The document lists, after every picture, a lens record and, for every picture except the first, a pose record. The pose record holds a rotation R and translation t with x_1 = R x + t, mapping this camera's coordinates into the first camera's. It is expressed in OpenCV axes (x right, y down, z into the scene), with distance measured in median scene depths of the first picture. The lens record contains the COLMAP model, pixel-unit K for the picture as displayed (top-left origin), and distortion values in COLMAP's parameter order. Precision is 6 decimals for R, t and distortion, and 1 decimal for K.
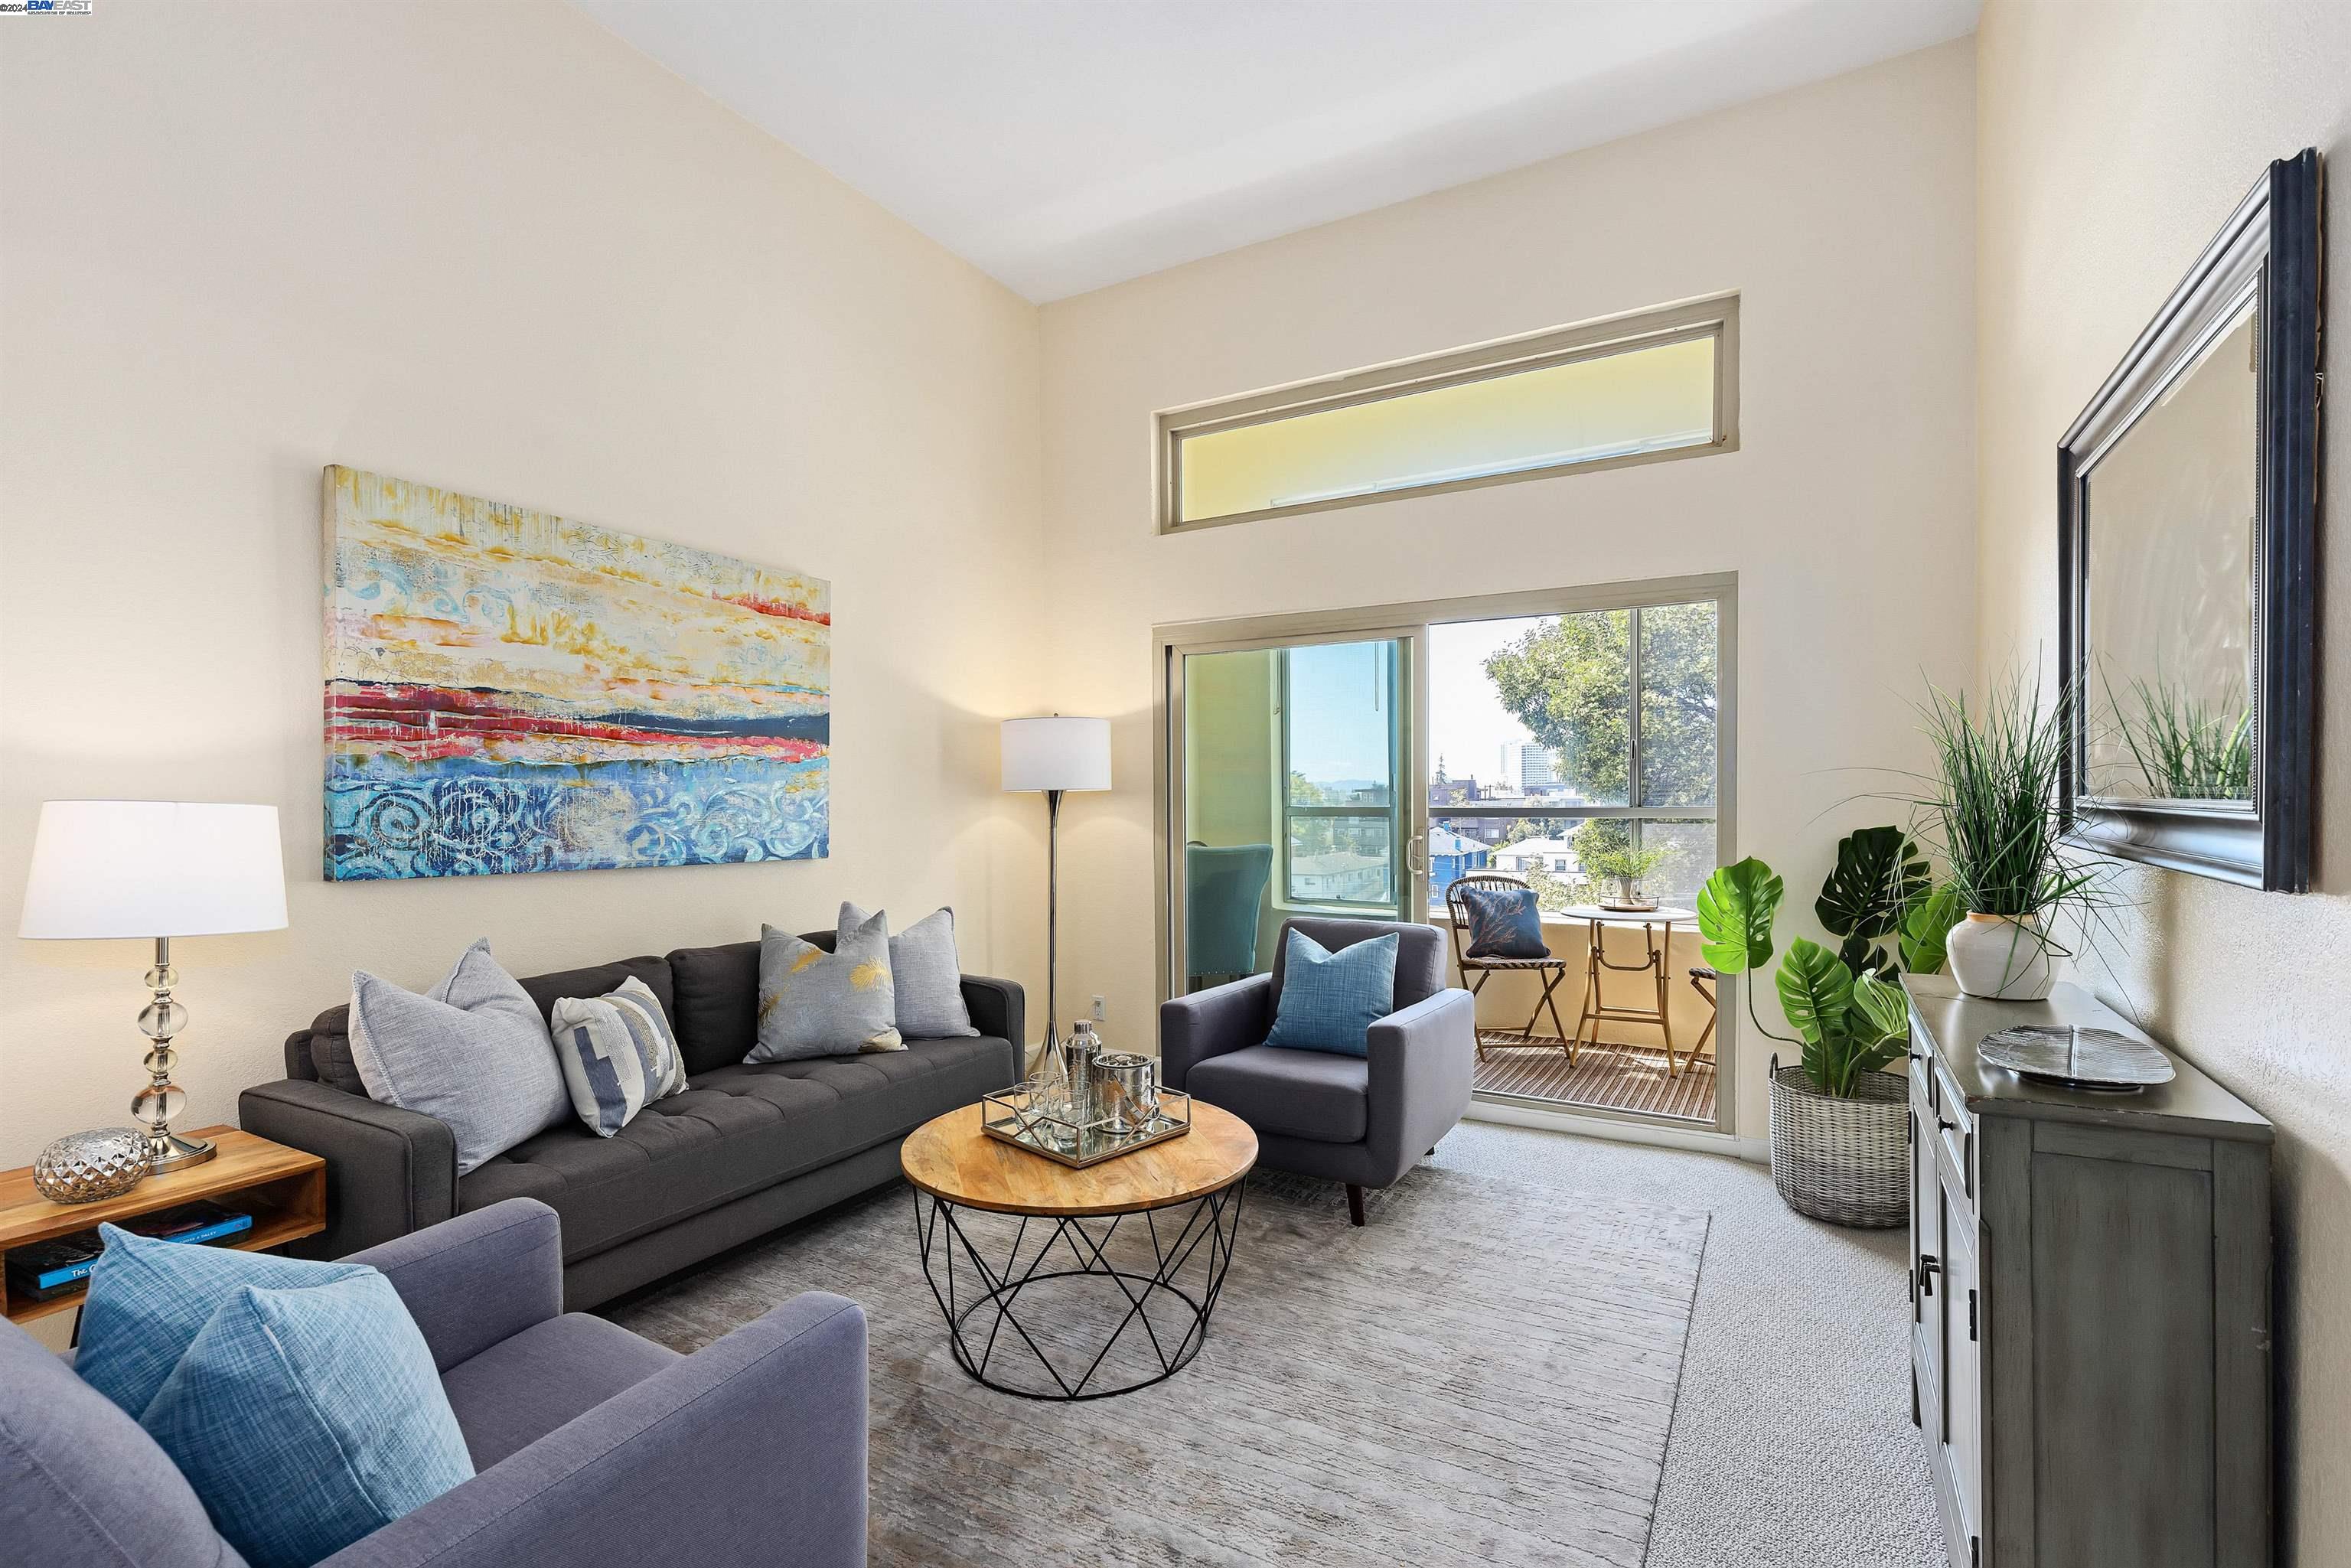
lens RADIAL K [[1057.9, 0, 1199.0], [0, 1057.9, 812.5], [0, 0, 1]] dist [0.003686, -0.000536]
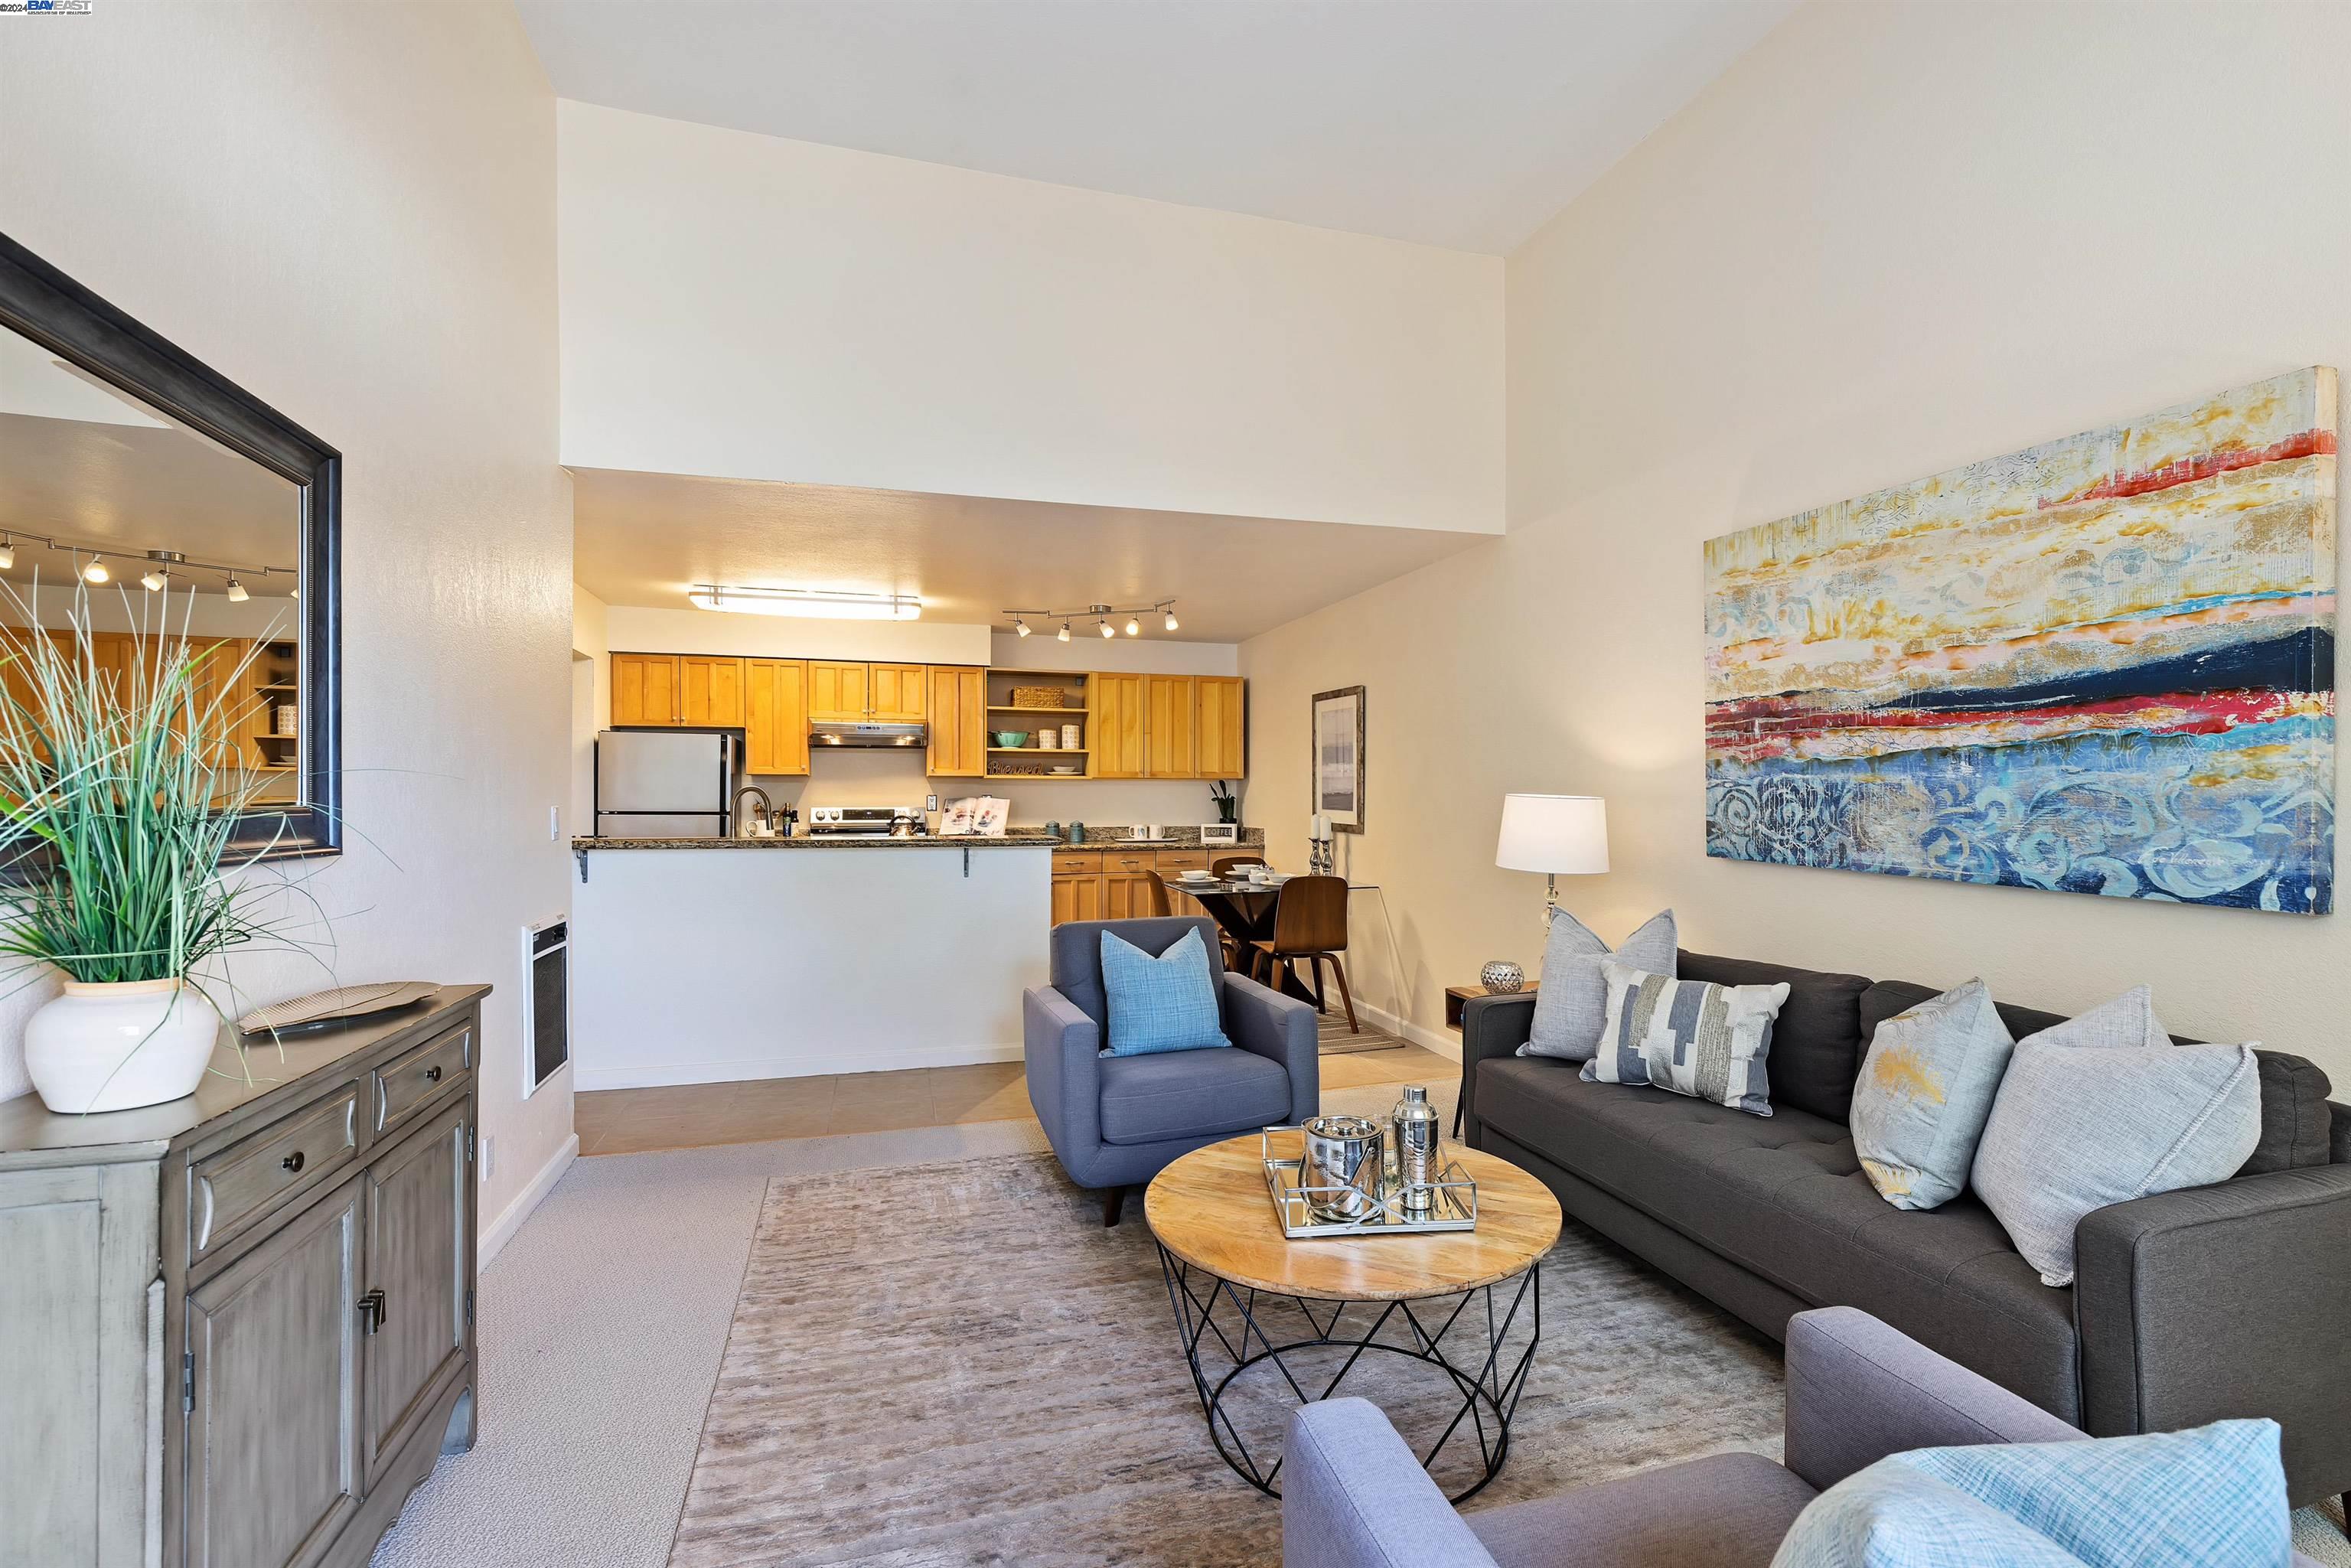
lens RADIAL K [[1056.3, 0, 1187.2], [0, 1056.3, 792.1], [0, 0, 1]] dist [0.013620, -0.000159]
pose [[-0.697907, 0.006247, -0.716161, 0.446523], [-0.006094, 0.999874, 0.014661, -0.023054], [0.716163, 0.014596, -0.697781, 1.113061]]
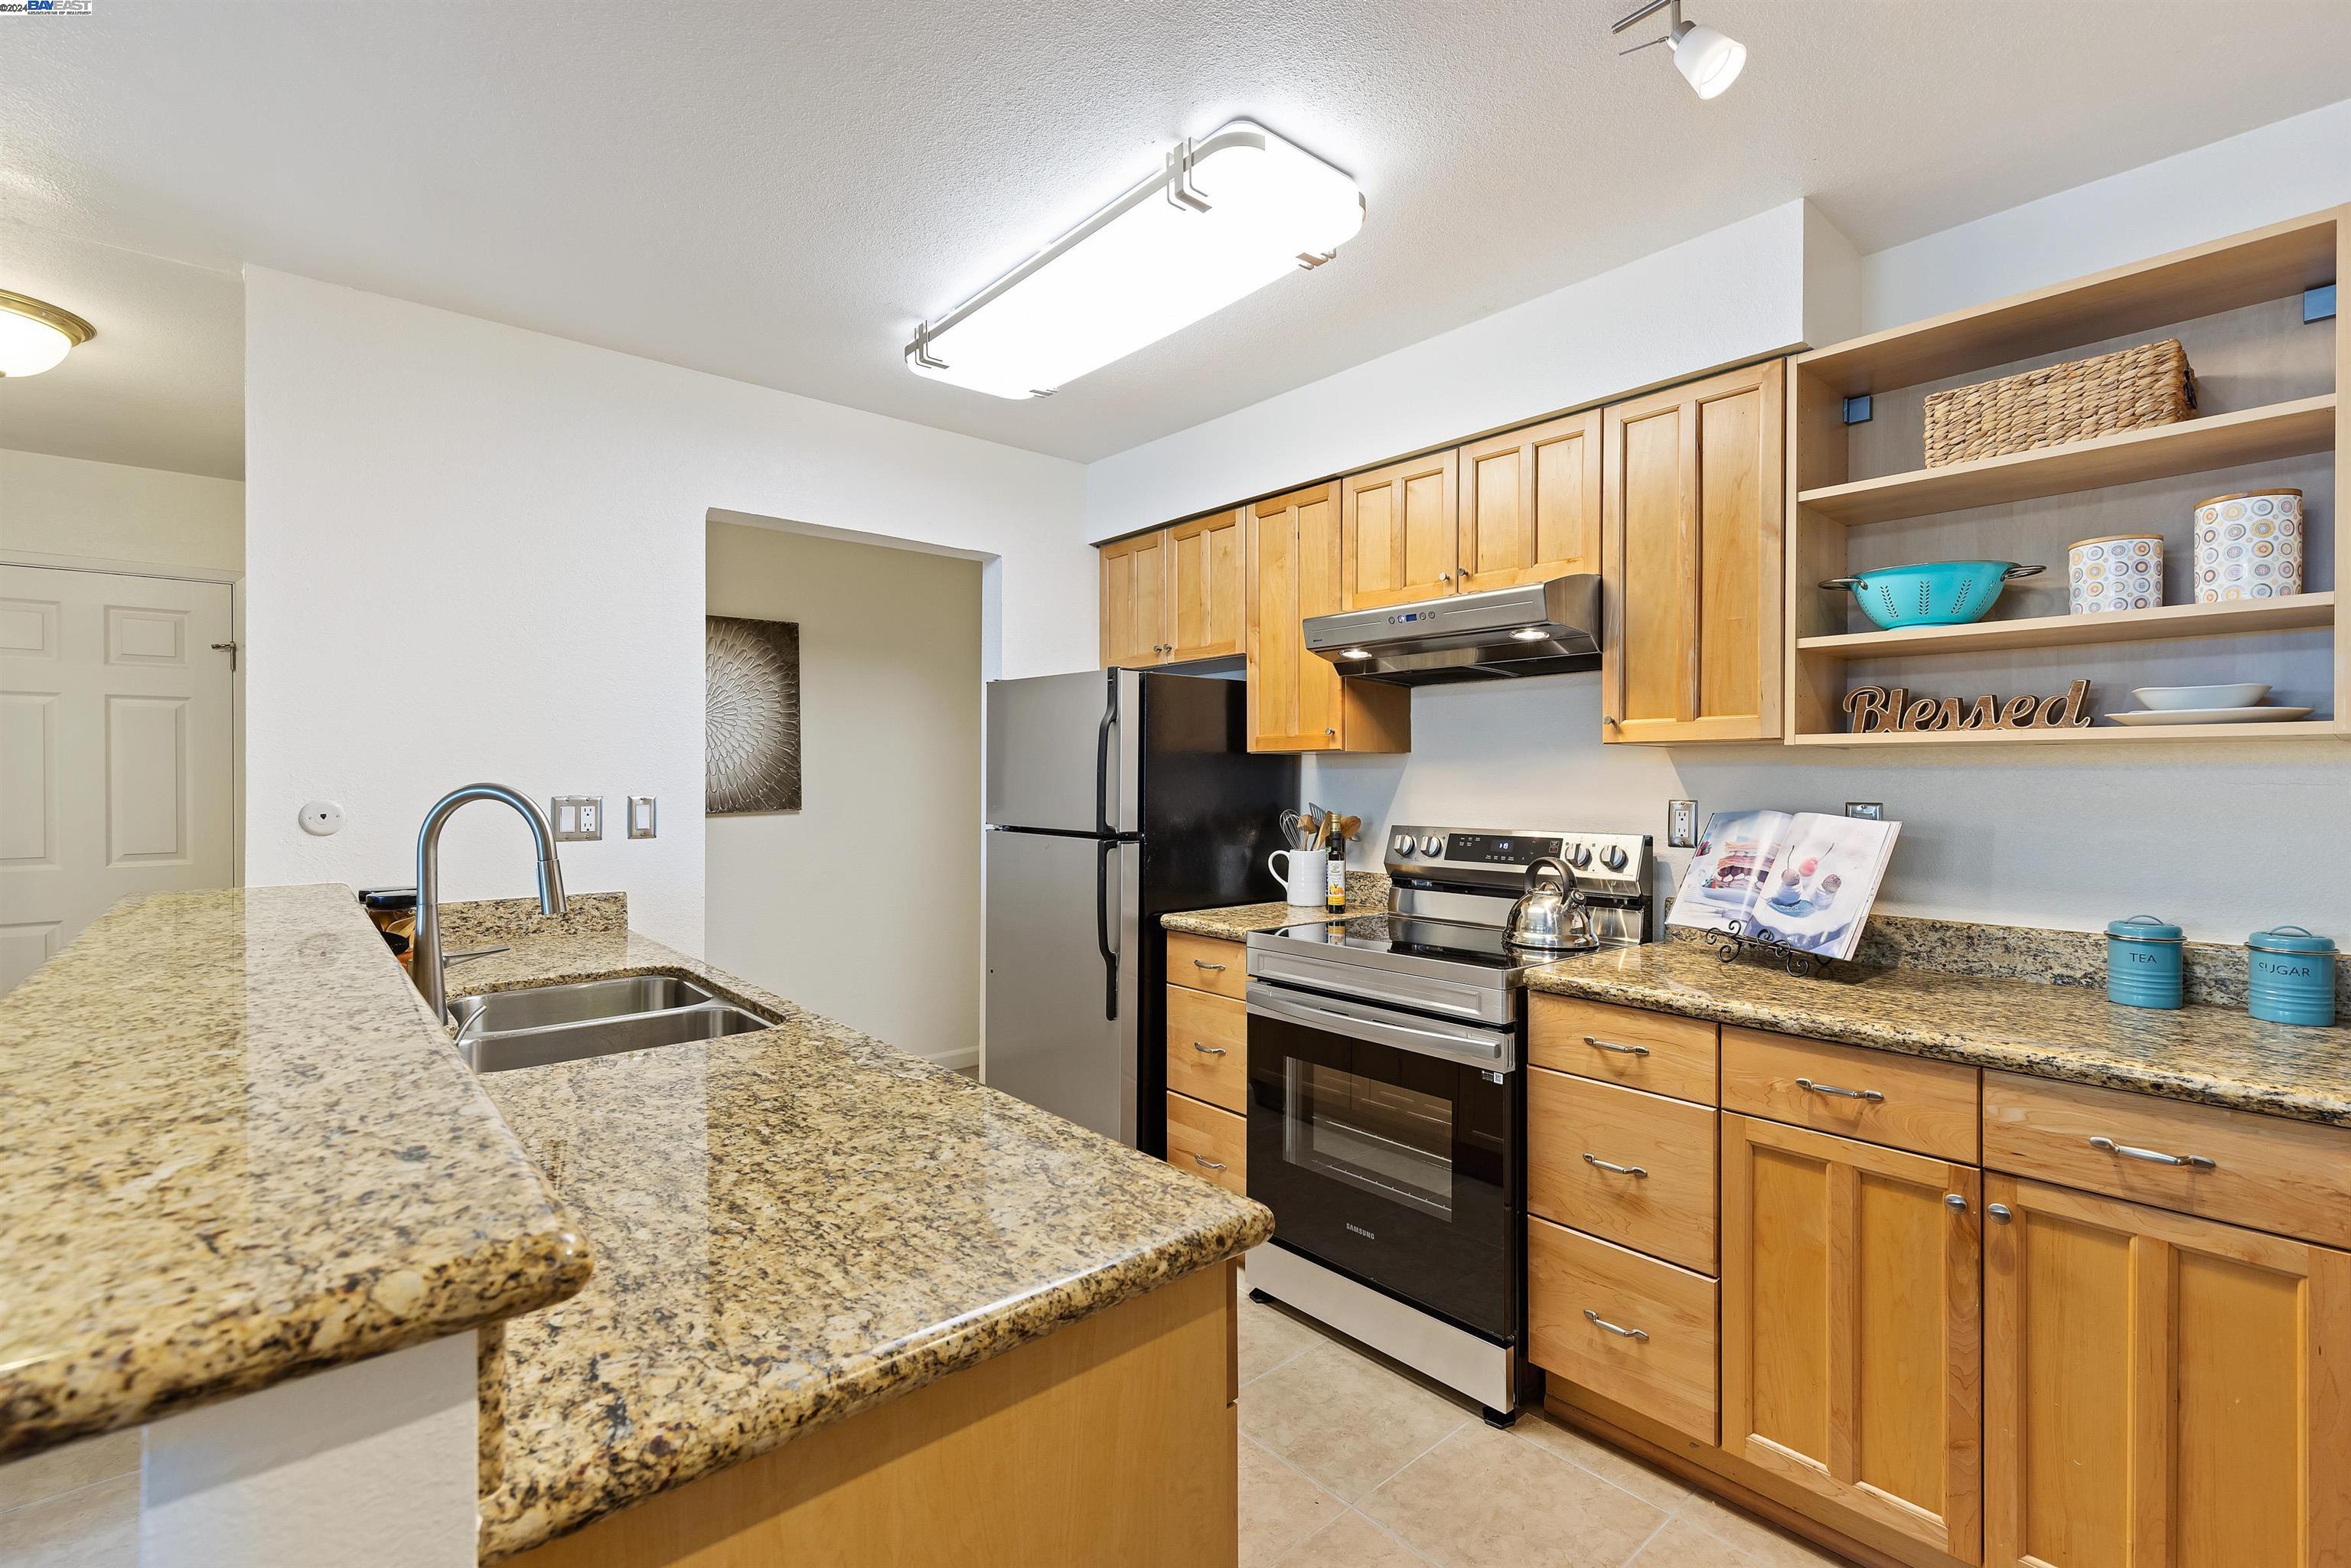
lens RADIAL K [[1051.3, 0, 1203.5], [0, 1051.3, 778.0], [0, 0, 1]] dist [0.005434, -0.000657]
pose [[-0.947195, 0.008772, 0.320539, -0.686394], [0.013144, 0.999848, 0.011480, -0.009669], [-0.320389, 0.015087, -0.947166, 0.000973]]
